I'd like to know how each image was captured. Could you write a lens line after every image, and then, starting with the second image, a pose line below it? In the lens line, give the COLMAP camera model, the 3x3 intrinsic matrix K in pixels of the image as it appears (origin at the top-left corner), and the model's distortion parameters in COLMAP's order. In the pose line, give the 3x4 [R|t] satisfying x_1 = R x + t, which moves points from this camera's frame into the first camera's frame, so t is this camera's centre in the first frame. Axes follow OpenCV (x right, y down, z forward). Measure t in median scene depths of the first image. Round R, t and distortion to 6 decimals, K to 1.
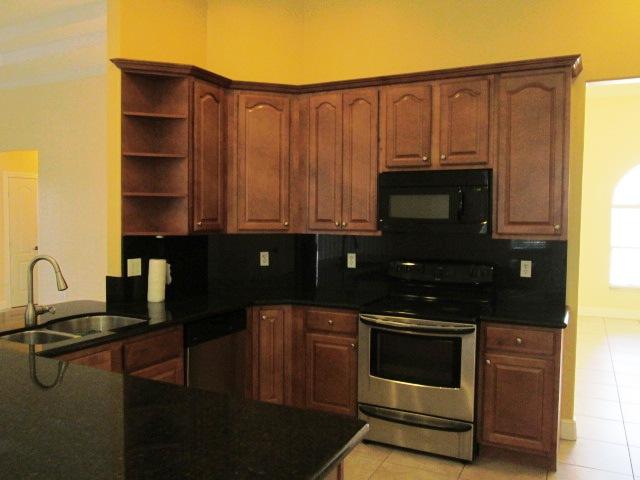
lens RADIAL K [[547.8, 0, 316.4], [0, 547.8, 240.9], [0, 0, 1]] dist [0.001882, -0.016019]
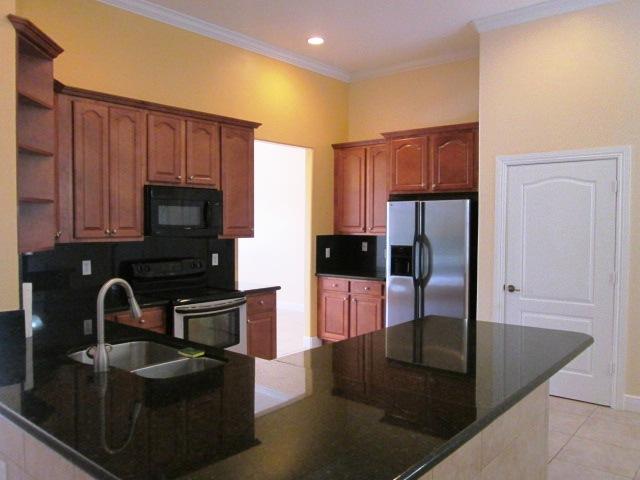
lens RADIAL K [[547.8, 0, 315.3], [0, 547.8, 238.7], [0, 0, 1]] dist [0.001882, -0.016019]
pose [[0.234799, -0.032576, 0.971498, -0.914216], [0.054615, 0.998302, 0.020275, -0.017646], [-0.970508, 0.048298, 0.236179, 0.398849]]
